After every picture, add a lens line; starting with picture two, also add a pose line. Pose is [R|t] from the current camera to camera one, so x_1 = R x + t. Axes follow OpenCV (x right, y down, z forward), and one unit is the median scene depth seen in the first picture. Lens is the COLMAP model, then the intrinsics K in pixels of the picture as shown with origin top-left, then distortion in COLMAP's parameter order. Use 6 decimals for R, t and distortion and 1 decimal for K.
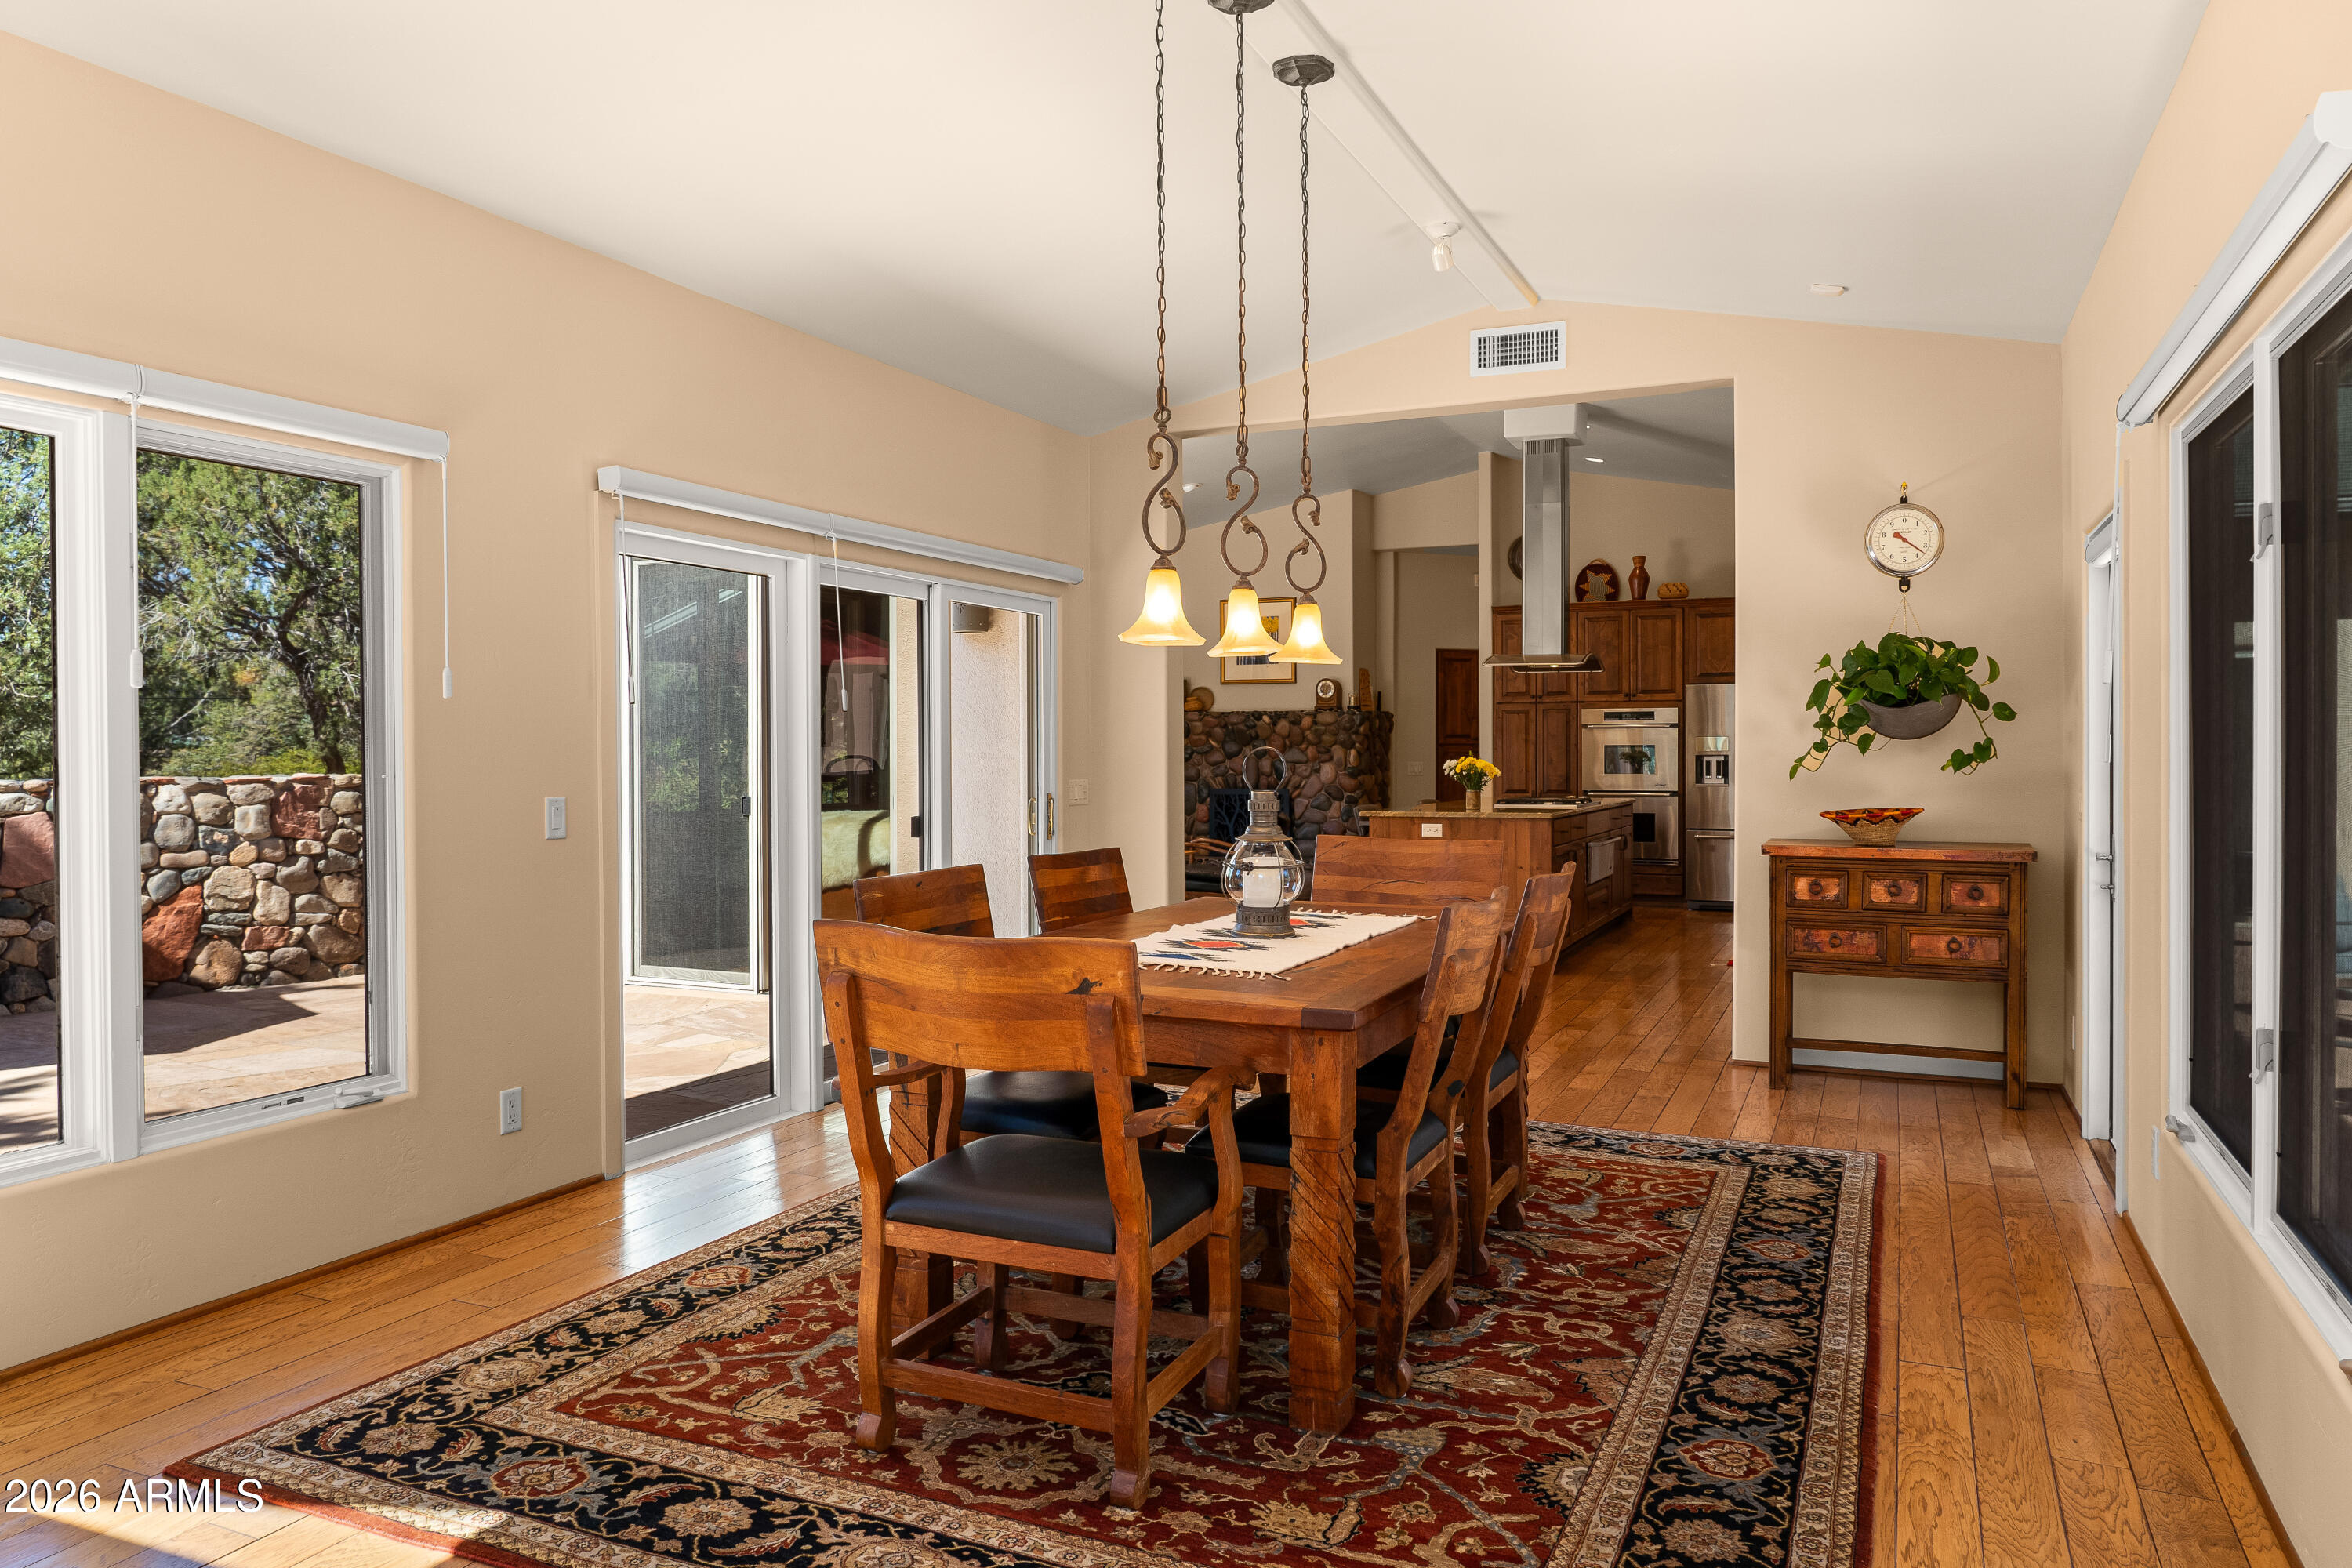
lens RADIAL K [[1589.5, 0, 1187.2], [0, 1589.5, 778.7], [0, 0, 1]] dist [-0.003329, -0.003123]
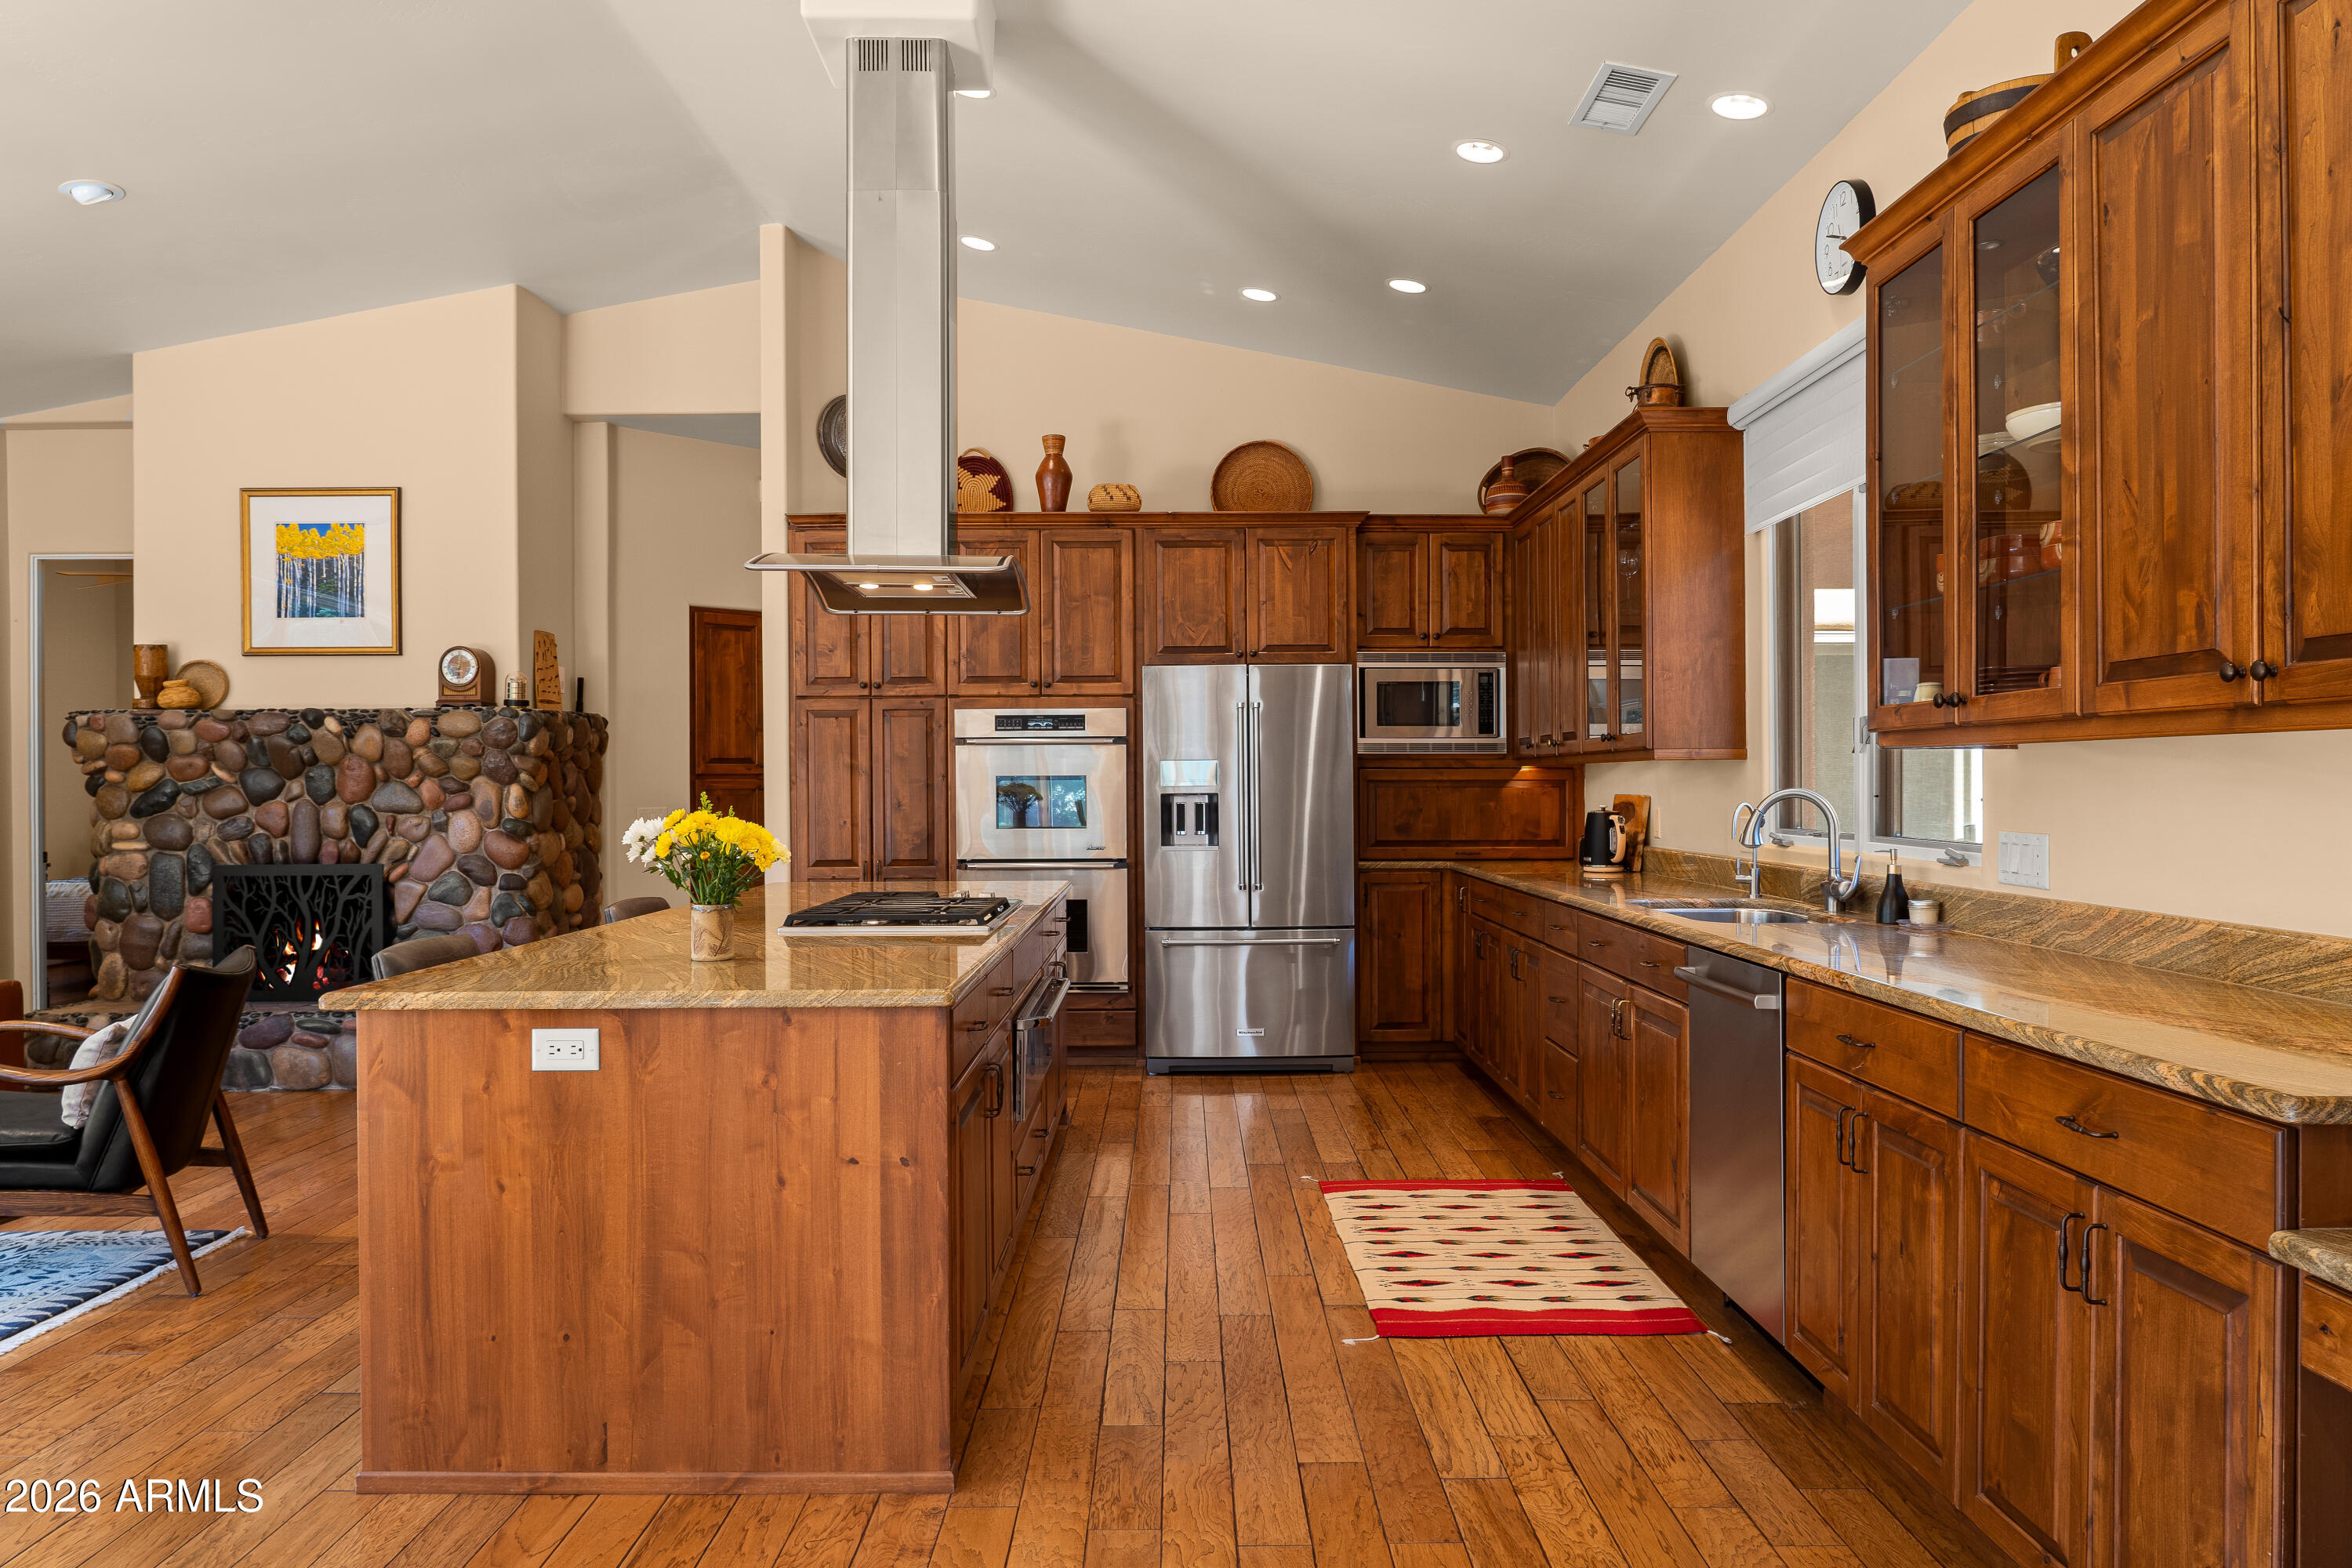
lens RADIAL K [[1589.5, 0, 1187.2], [0, 1589.5, 778.7], [0, 0, 1]] dist [-0.003329, -0.003123]
pose [[0.911193, -0.002263, 0.411974, 0.090546], [0.010336, 0.999796, -0.017369, -0.009266], [-0.411851, 0.020085, 0.911030, 0.441503]]
